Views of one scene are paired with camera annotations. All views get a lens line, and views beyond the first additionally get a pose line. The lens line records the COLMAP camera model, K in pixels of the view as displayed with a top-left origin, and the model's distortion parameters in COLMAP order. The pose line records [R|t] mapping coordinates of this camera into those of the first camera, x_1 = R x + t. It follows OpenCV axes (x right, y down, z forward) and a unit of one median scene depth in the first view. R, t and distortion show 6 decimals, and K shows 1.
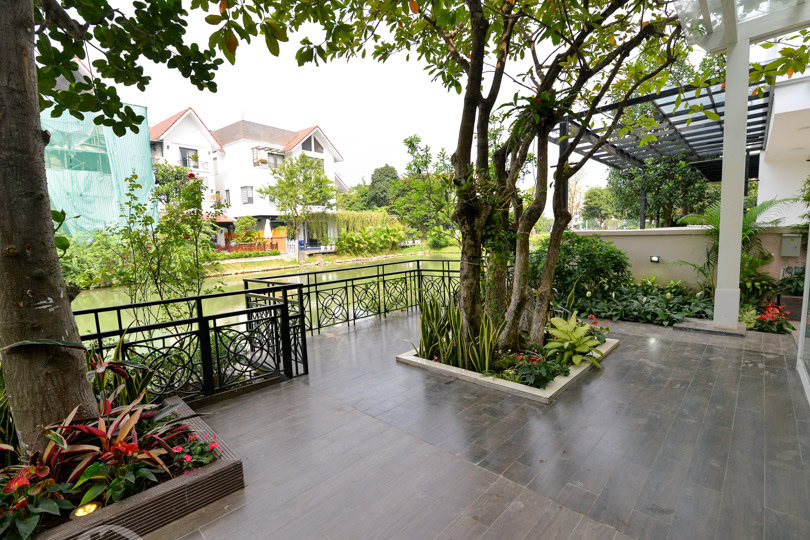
lens RADIAL K [[373.2, 0, 405.0], [0, 373.2, 270.0], [0, 0, 1]] dist [-0.021372, 0.000047]
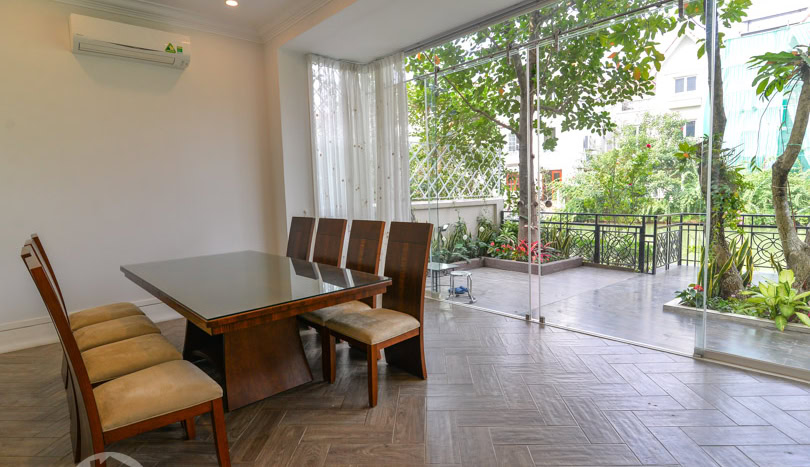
lens RADIAL K [[428.4, 0, 405.0], [0, 428.4, 233.5], [0, 0, 1]] dist [-0.001761, -0.000404]
pose [[-0.067046, 0.137724, -0.988199, 0.172157], [-0.066545, 0.987605, 0.142156, -0.008263], [0.995528, 0.075291, -0.057050, 0.005580]]
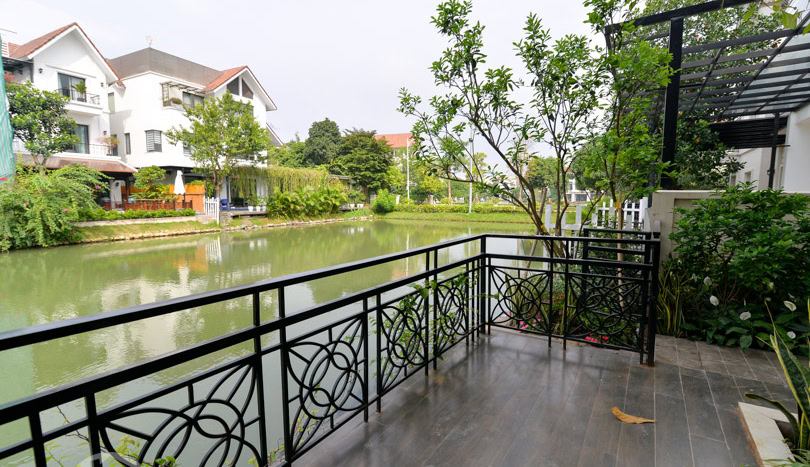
lens RADIAL K [[375.4, 0, 409.5], [0, 375.4, 233.4], [0, 0, 1]] dist [-0.020981, 0.000362]
pose [[0.981218, 0.019200, 0.191945, -0.030868], [-0.018230, 0.999811, -0.006820, -0.004811], [-0.192040, 0.003193, 0.981382, 0.107440]]
